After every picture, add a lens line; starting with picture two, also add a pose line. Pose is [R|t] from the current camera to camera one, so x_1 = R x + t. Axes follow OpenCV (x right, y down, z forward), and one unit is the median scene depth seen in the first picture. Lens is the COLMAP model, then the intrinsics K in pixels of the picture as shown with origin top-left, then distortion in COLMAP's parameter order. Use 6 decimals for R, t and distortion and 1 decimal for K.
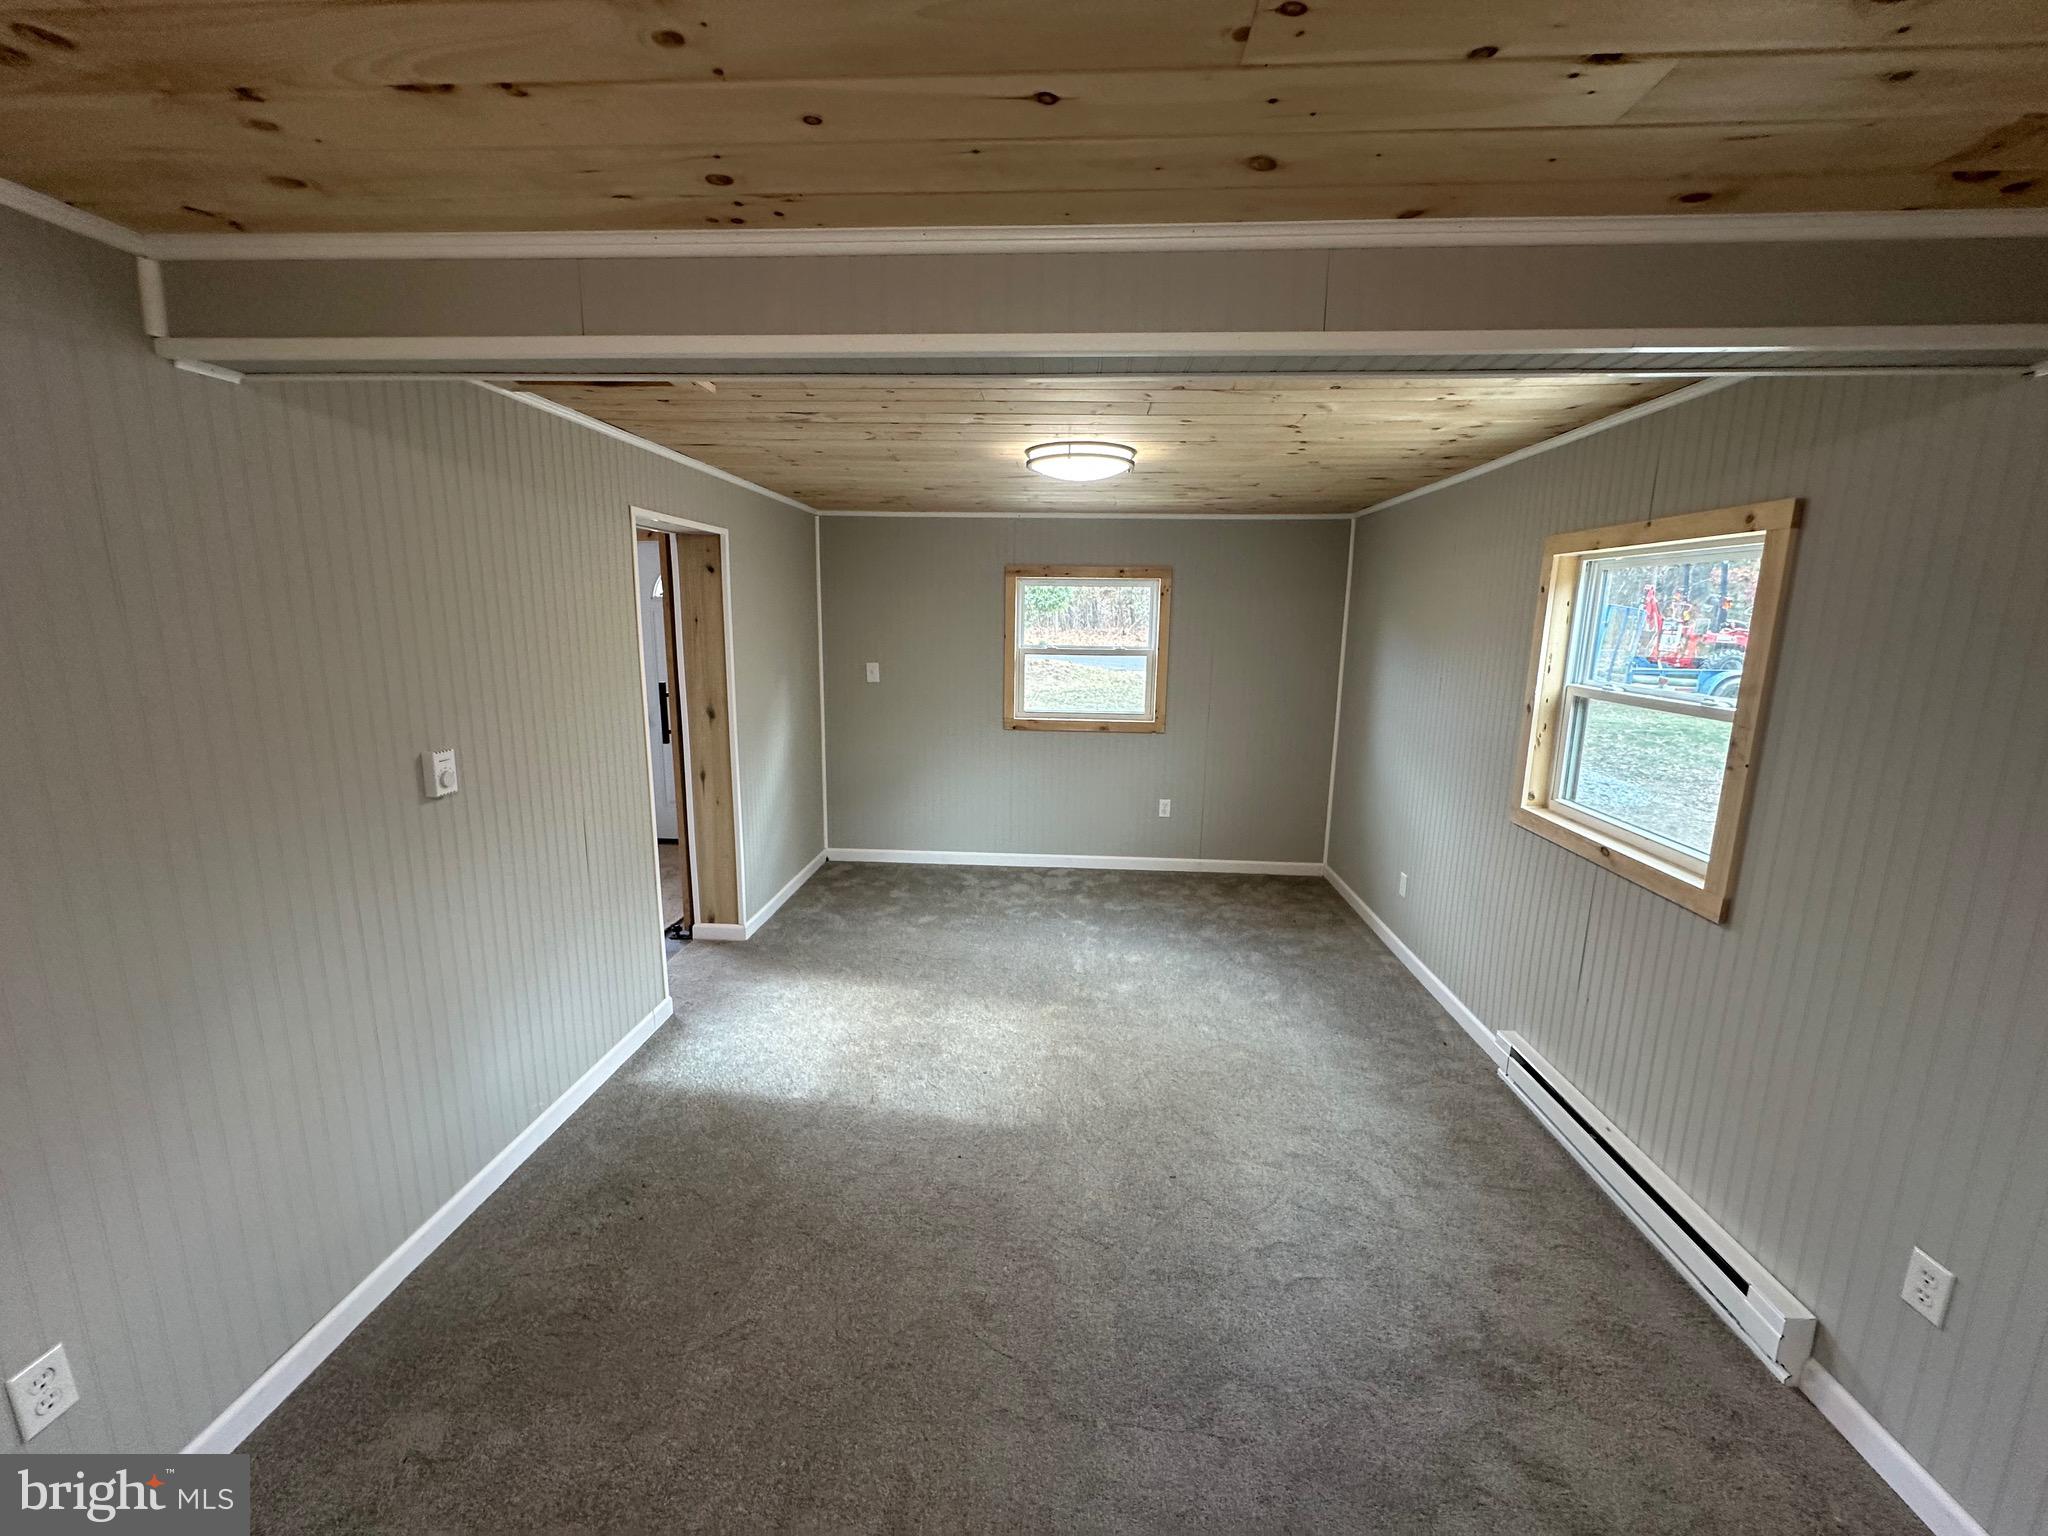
lens RADIAL K [[818.1, 0, 1024.0], [0, 818.1, 763.6], [0, 0, 1]] dist [-0.002255, 0.000443]
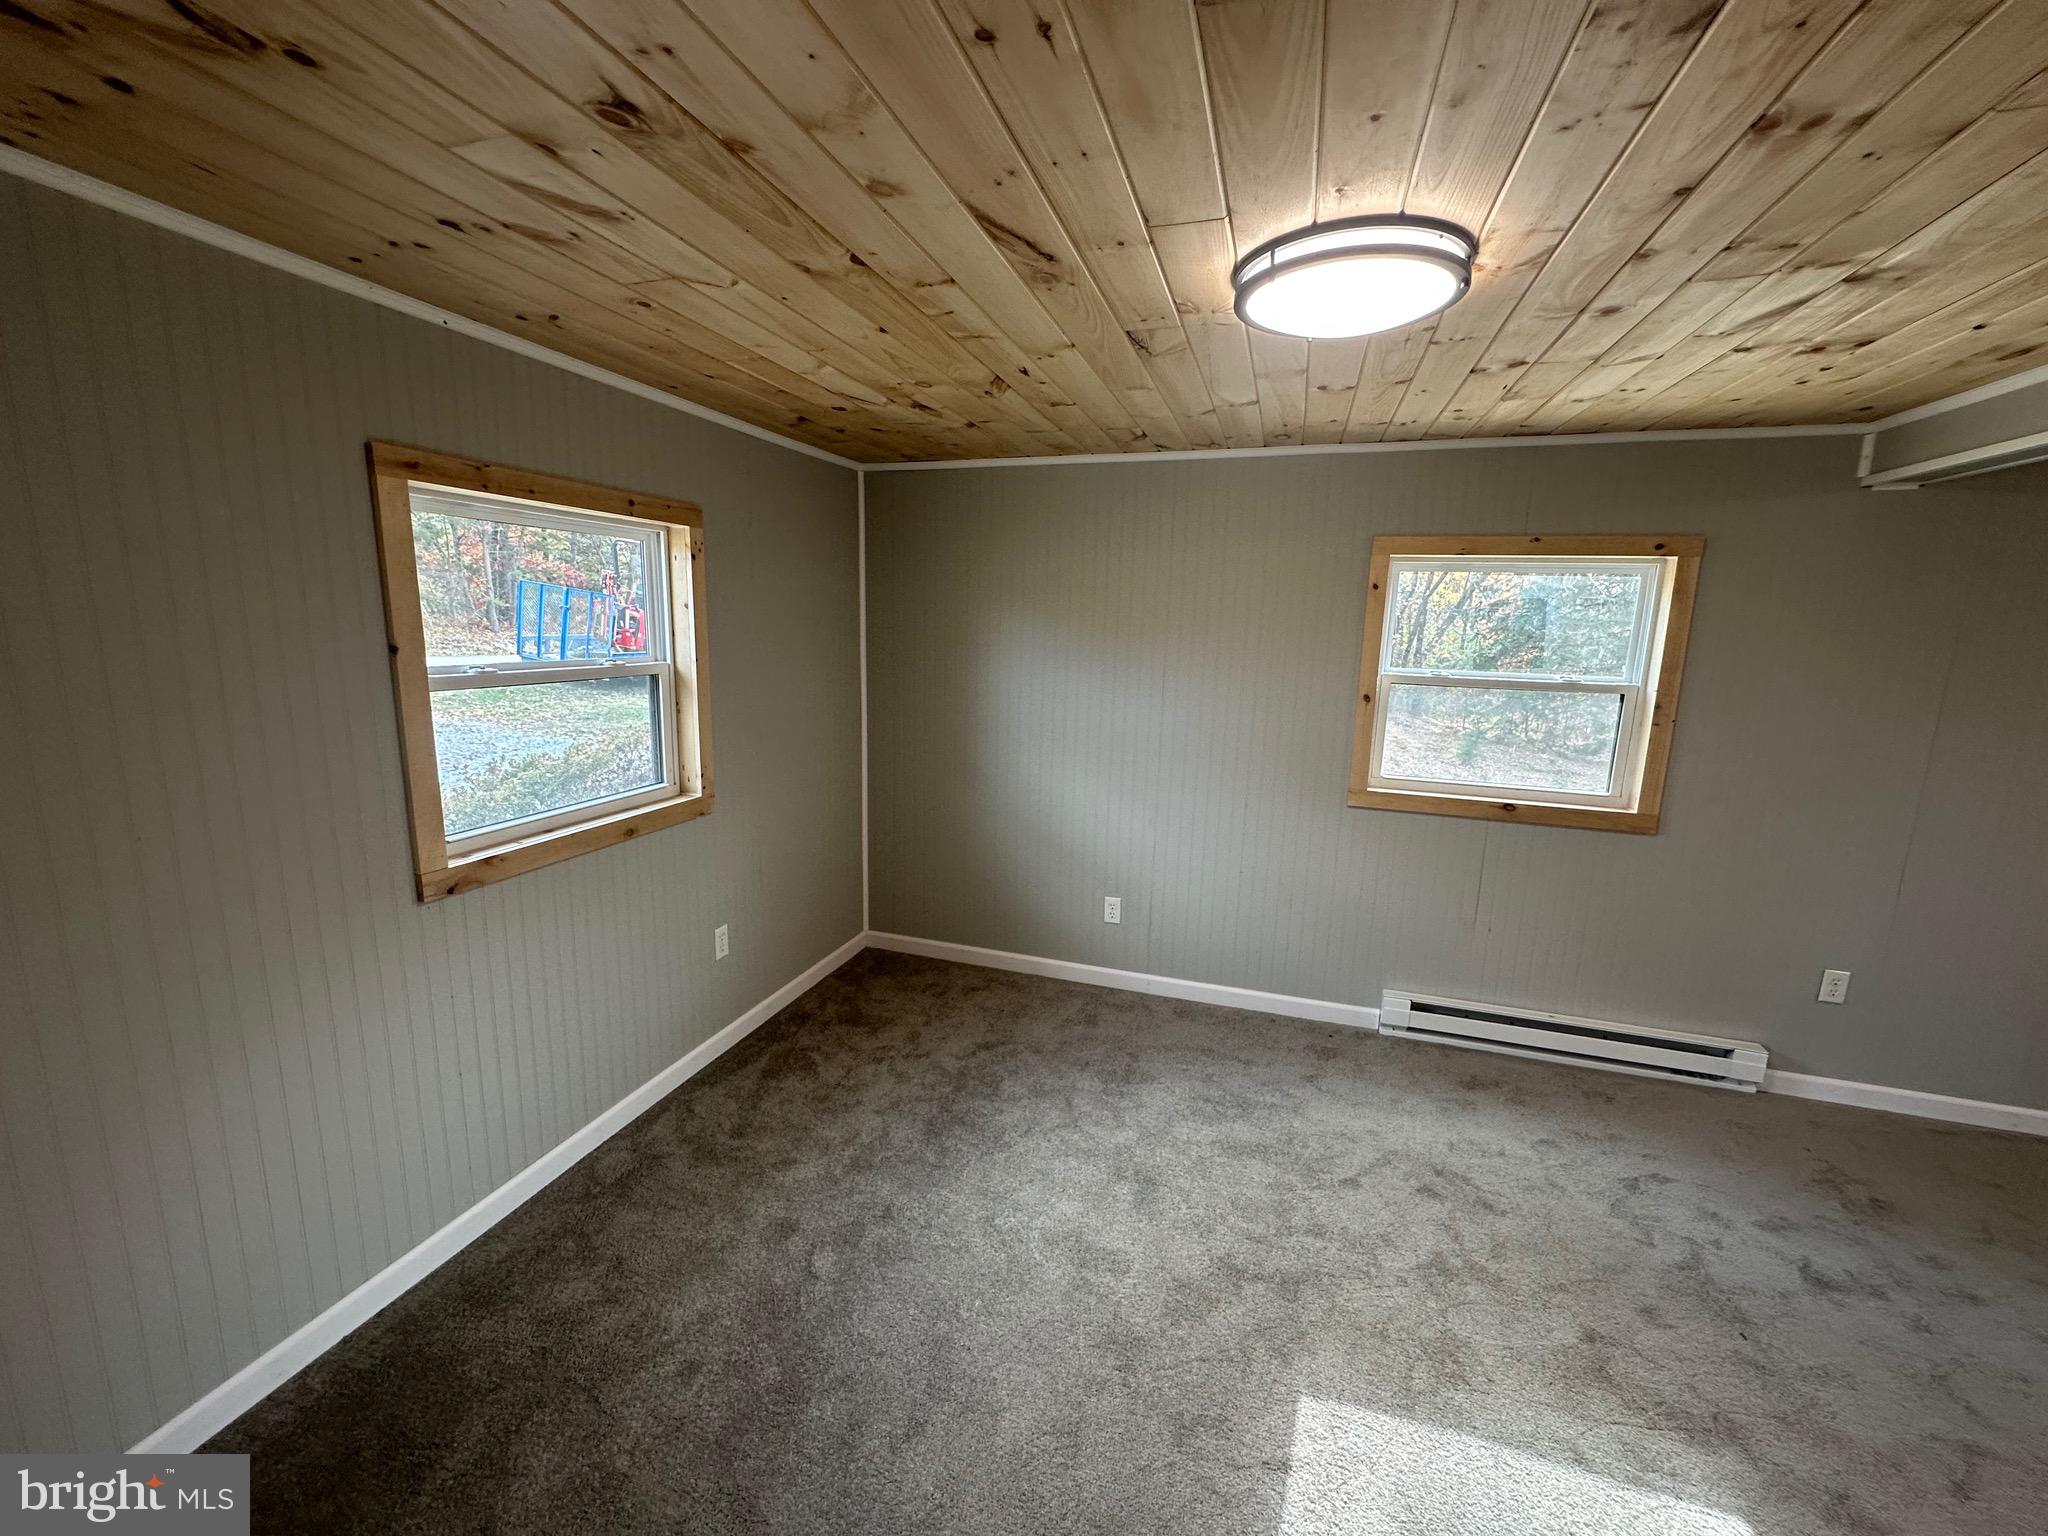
lens RADIAL K [[818.1, 0, 1024.0], [0, 818.1, 763.6], [0, 0, 1]] dist [-0.002255, 0.000443]
pose [[0.244230, -0.173700, 0.954034, -0.307273], [0.154544, 0.978224, 0.138541, -0.116973], [-0.957323, 0.113604, 0.265756, 0.672312]]
